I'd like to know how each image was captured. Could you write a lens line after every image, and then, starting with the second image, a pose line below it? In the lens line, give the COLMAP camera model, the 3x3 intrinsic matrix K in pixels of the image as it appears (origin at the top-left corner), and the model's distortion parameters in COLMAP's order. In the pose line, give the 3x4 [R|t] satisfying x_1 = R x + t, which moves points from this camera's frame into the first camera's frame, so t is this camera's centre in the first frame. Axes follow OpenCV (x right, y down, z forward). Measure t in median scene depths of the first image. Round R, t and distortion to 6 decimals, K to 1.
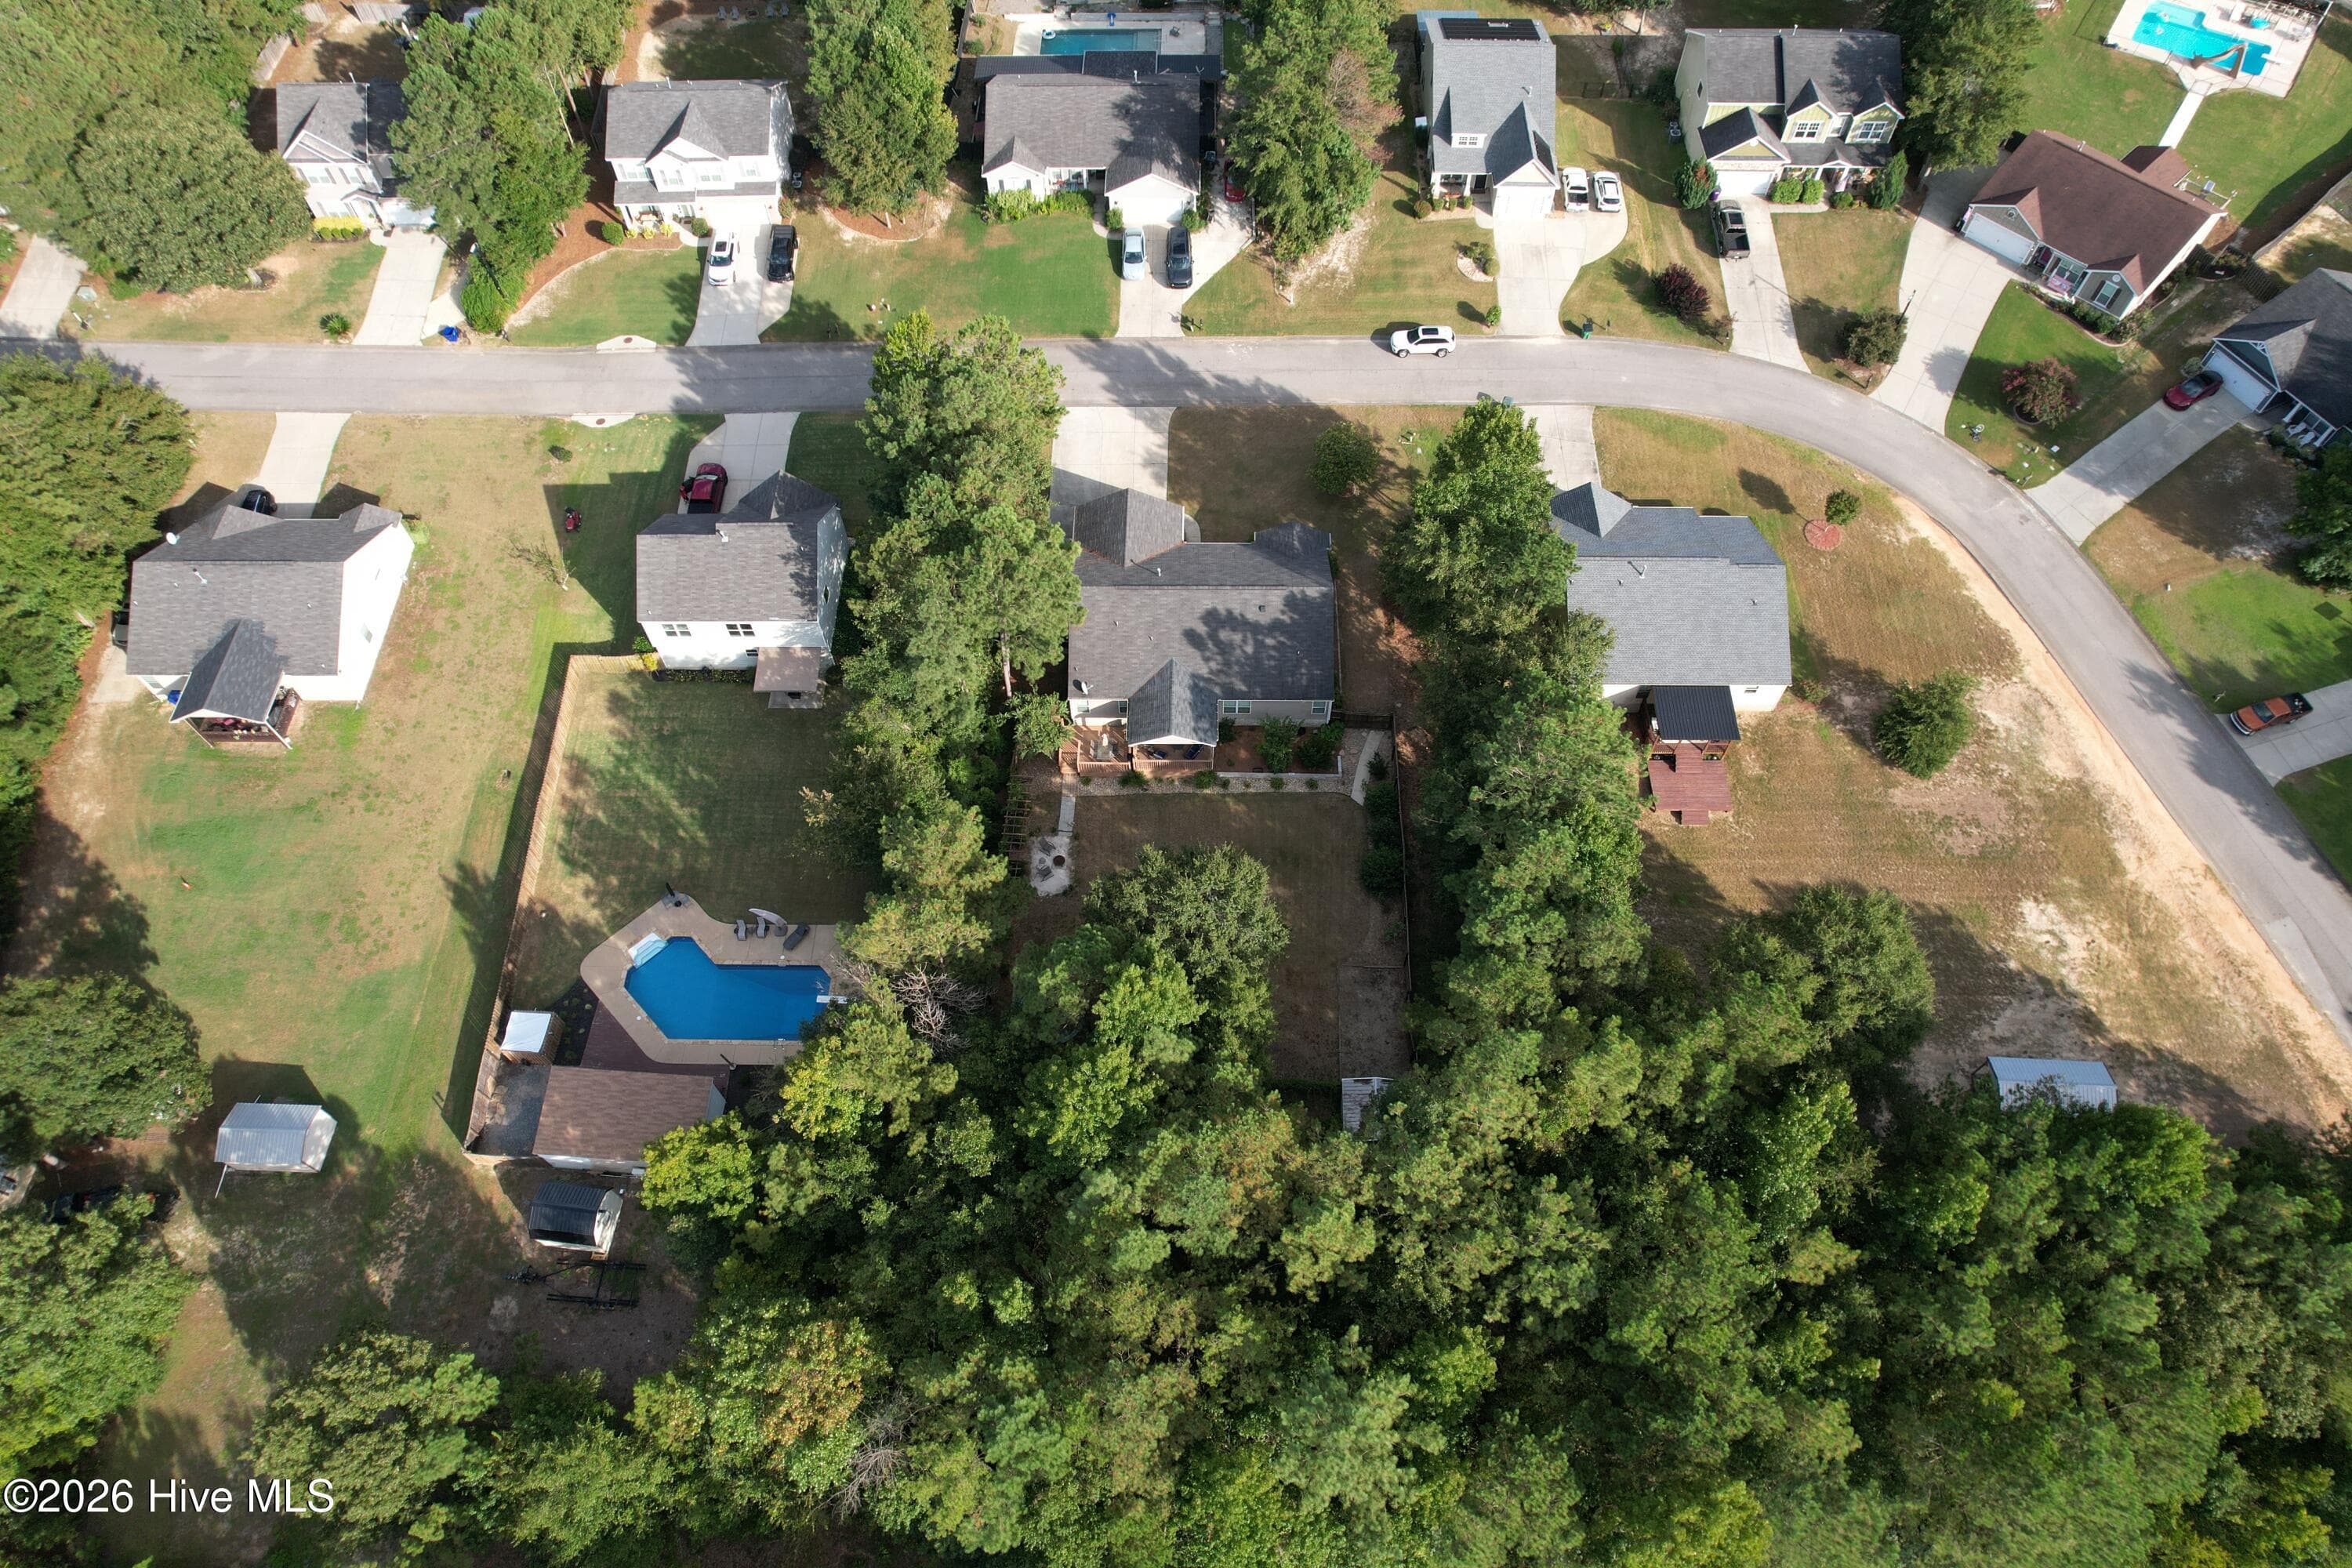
lens RADIAL K [[1516.0, 0, 1176.0], [0, 1516.0, 784.0], [0, 0, 1]] dist [-0.053475, 0.000316]
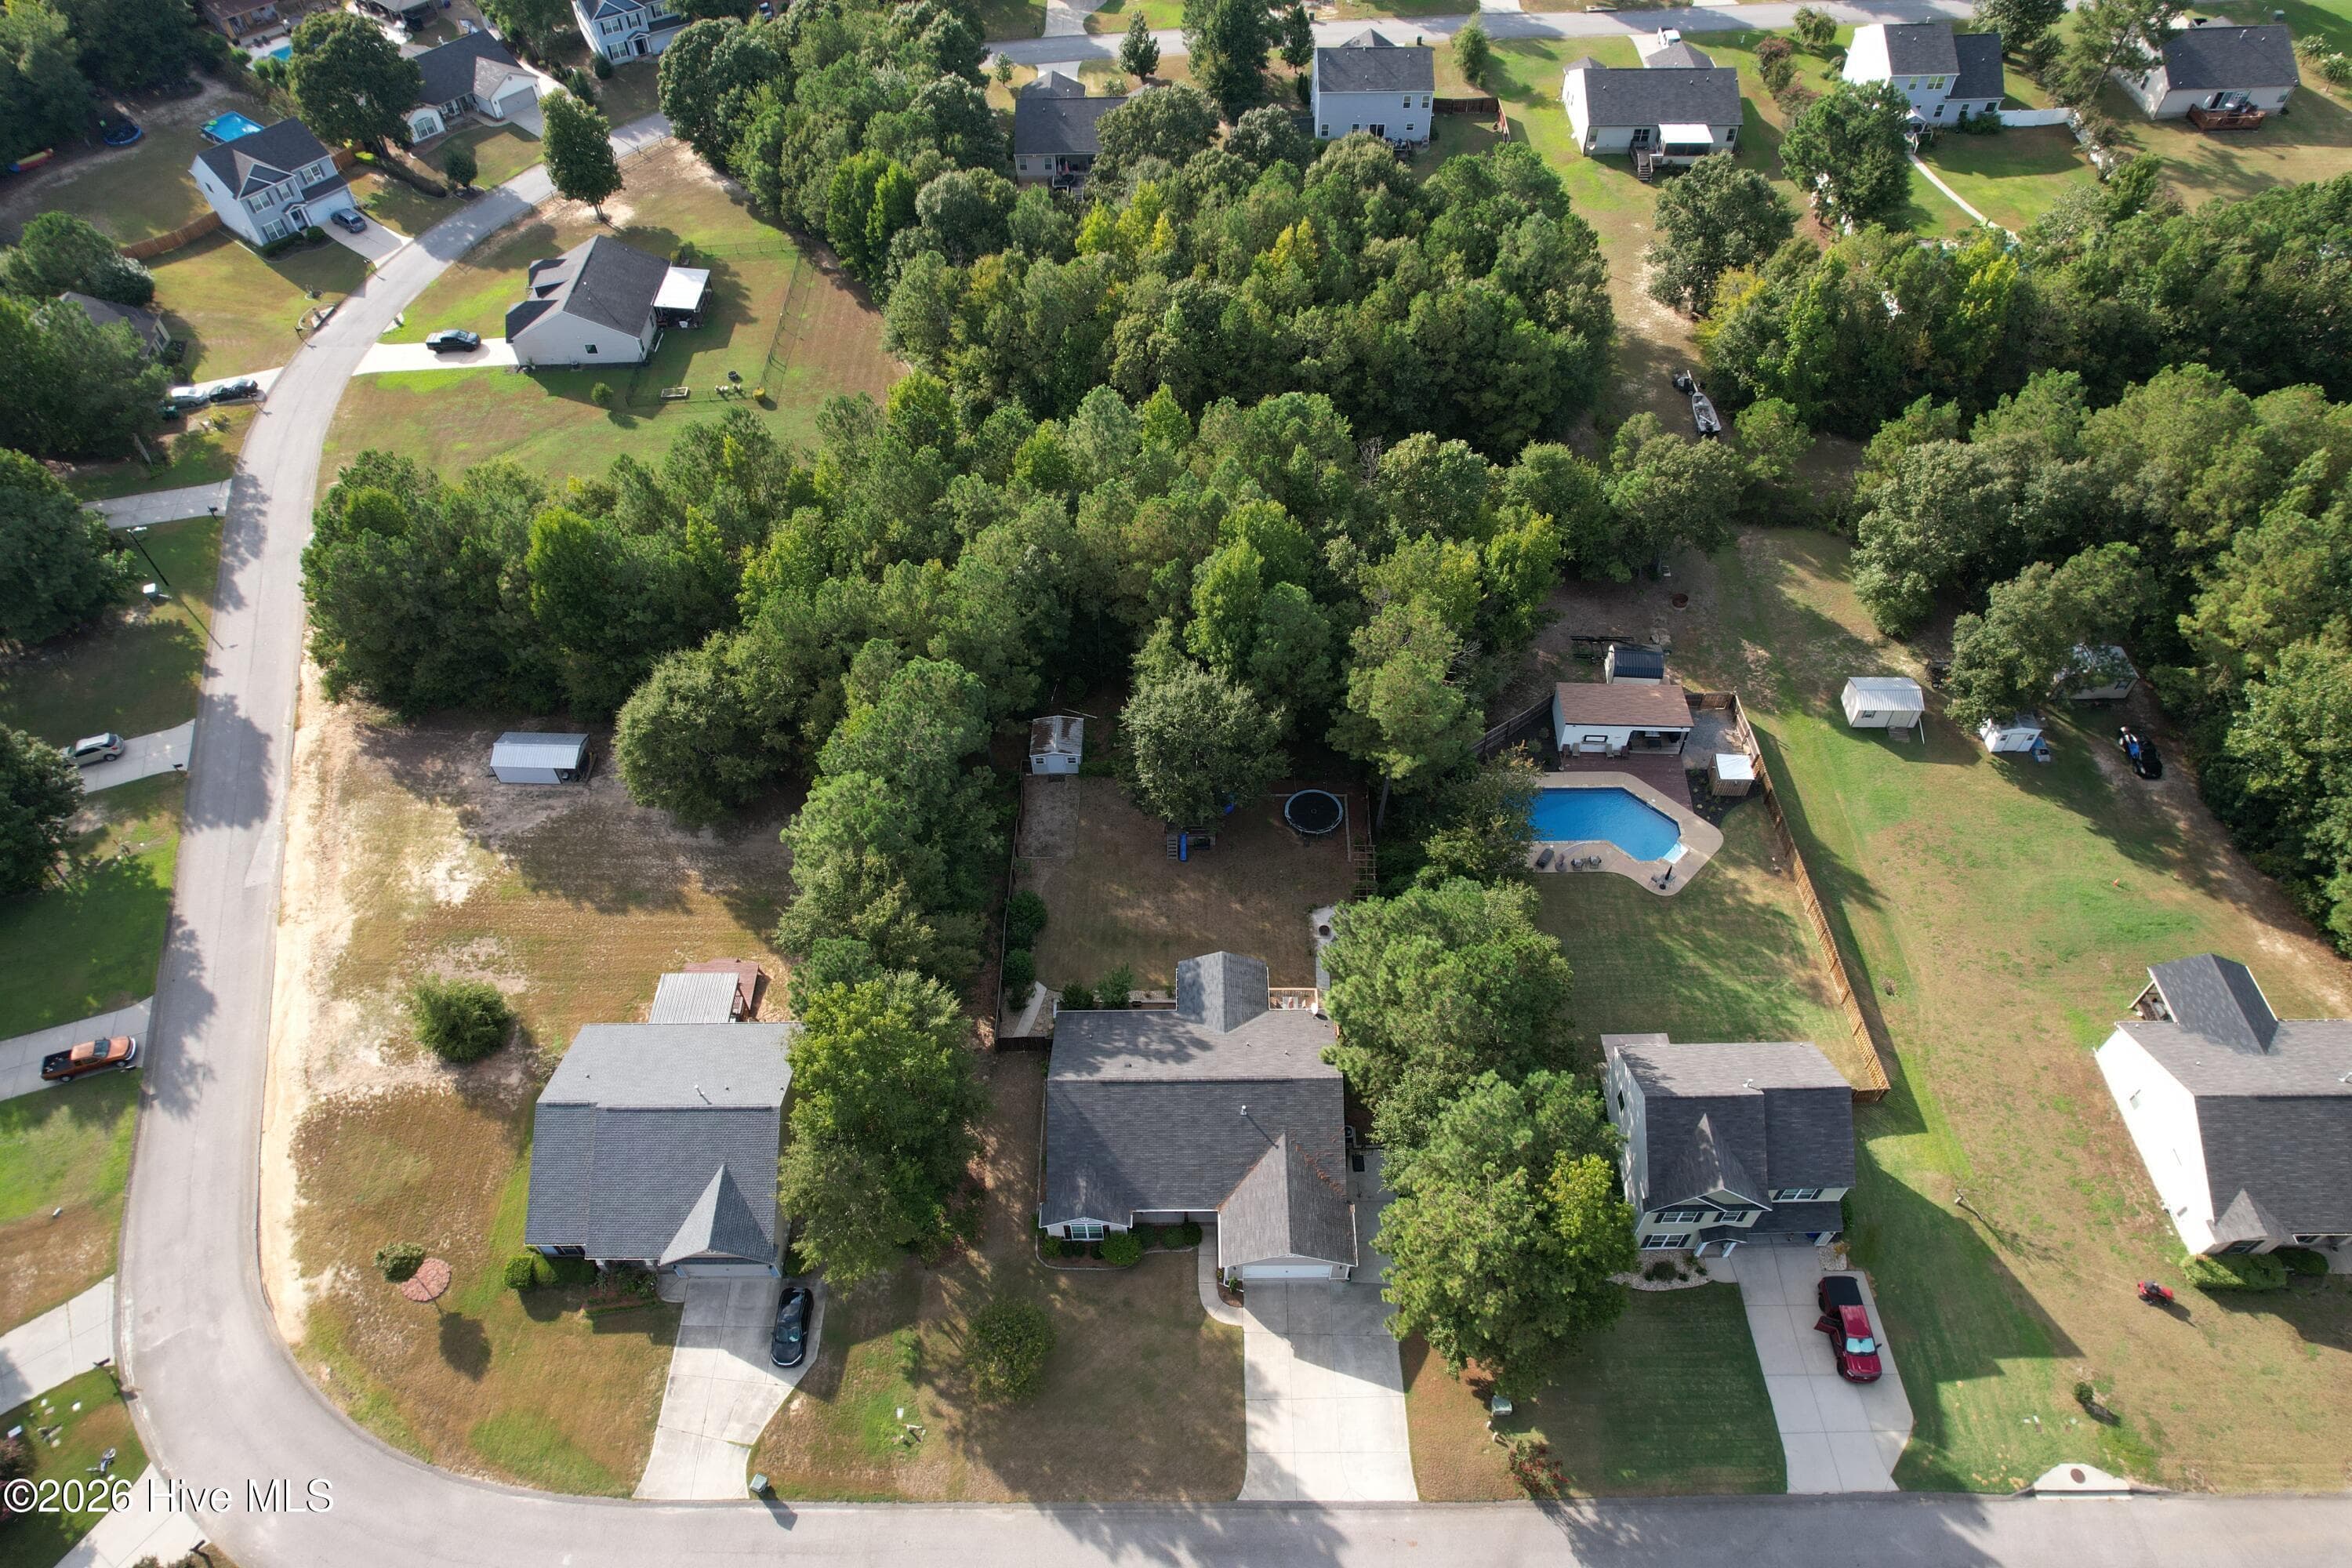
lens RADIAL K [[1514.0, 0, 1180.6], [0, 1514.0, 788.7], [0, 0, 1]] dist [-0.090679, 0.090097]
pose [[-0.999500, 0.030222, 0.009317, 0.011493], [-0.000366, -0.305645, 0.952146, -0.926396], [0.031624, 0.951666, 0.305503, 0.566707]]
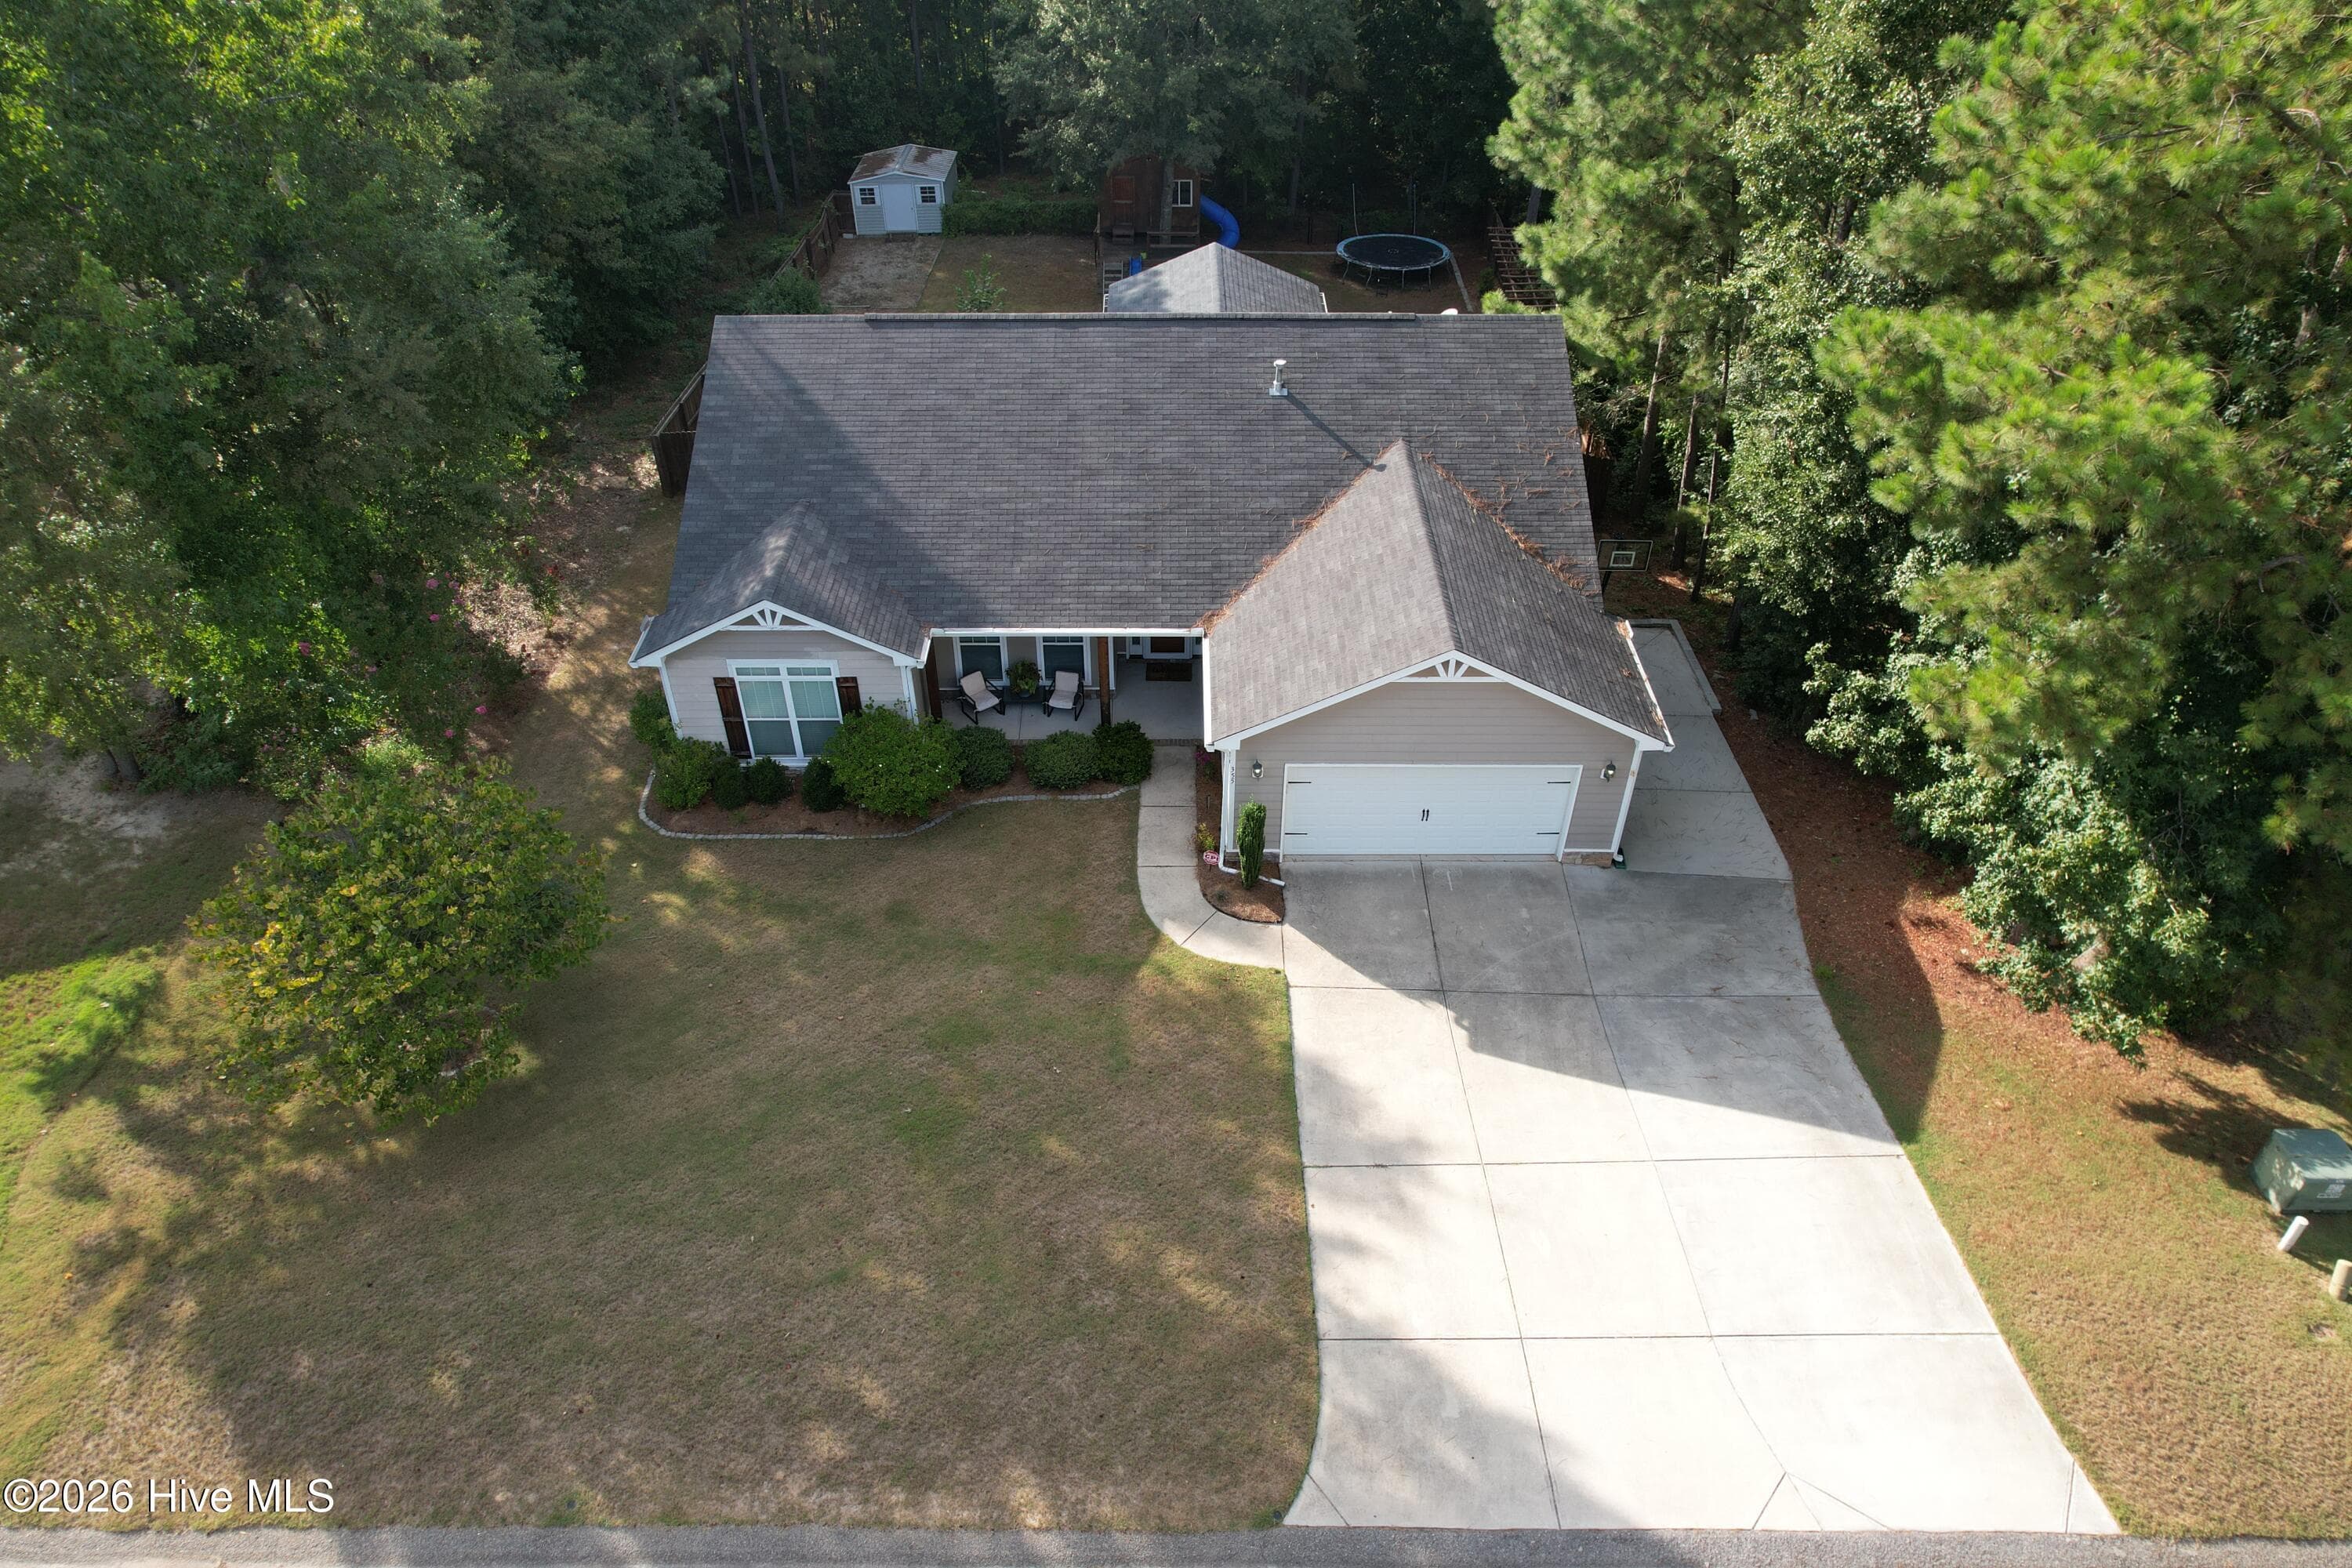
lens RADIAL K [[1514.0, 0, 1180.6], [0, 1514.0, 788.7], [0, 0, 1]] dist [-0.090679, 0.090097]
pose [[-0.999785, 0.019526, -0.006985, 0.011590], [-0.009281, -0.120101, 0.992718, -0.449519], [0.018545, 0.992570, 0.120257, 1.062606]]
